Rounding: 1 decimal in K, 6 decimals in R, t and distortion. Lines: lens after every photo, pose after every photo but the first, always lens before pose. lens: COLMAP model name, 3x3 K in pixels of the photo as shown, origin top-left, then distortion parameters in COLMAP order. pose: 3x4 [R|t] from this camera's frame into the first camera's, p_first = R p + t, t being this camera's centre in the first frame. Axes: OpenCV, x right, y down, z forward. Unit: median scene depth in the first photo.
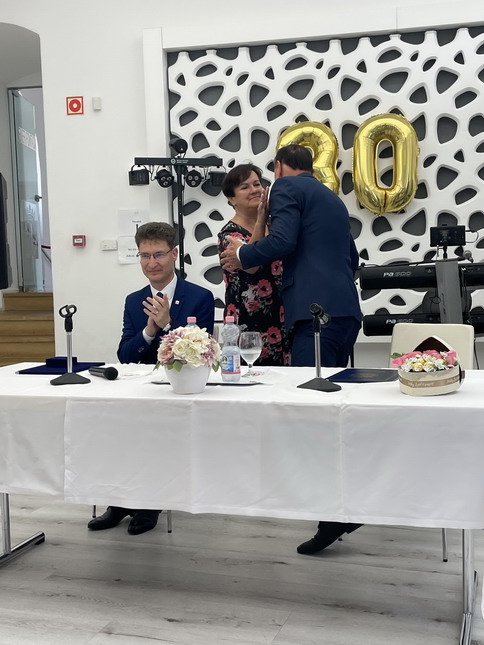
lens RADIAL K [[811.2, 0, 241.8], [0, 811.2, 325.9], [0, 0, 1]] dist [0.077277, 0.000000]
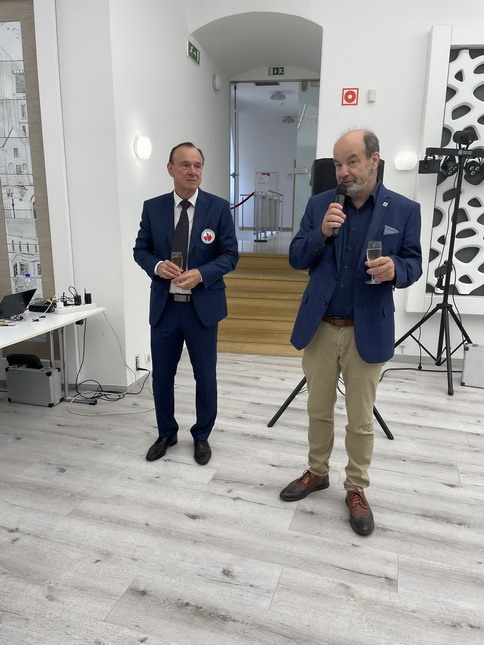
lens RADIAL K [[482.6, 0, 249.9], [0, 482.6, 321.9], [0, 0, 1]] dist [0.092361, -0.112072]
pose [[0.998405, 0.031642, 0.046767, -0.389762], [-0.038057, 0.988939, 0.143356, -0.058972], [-0.041714, -0.144907, 0.988566, 0.318288]]
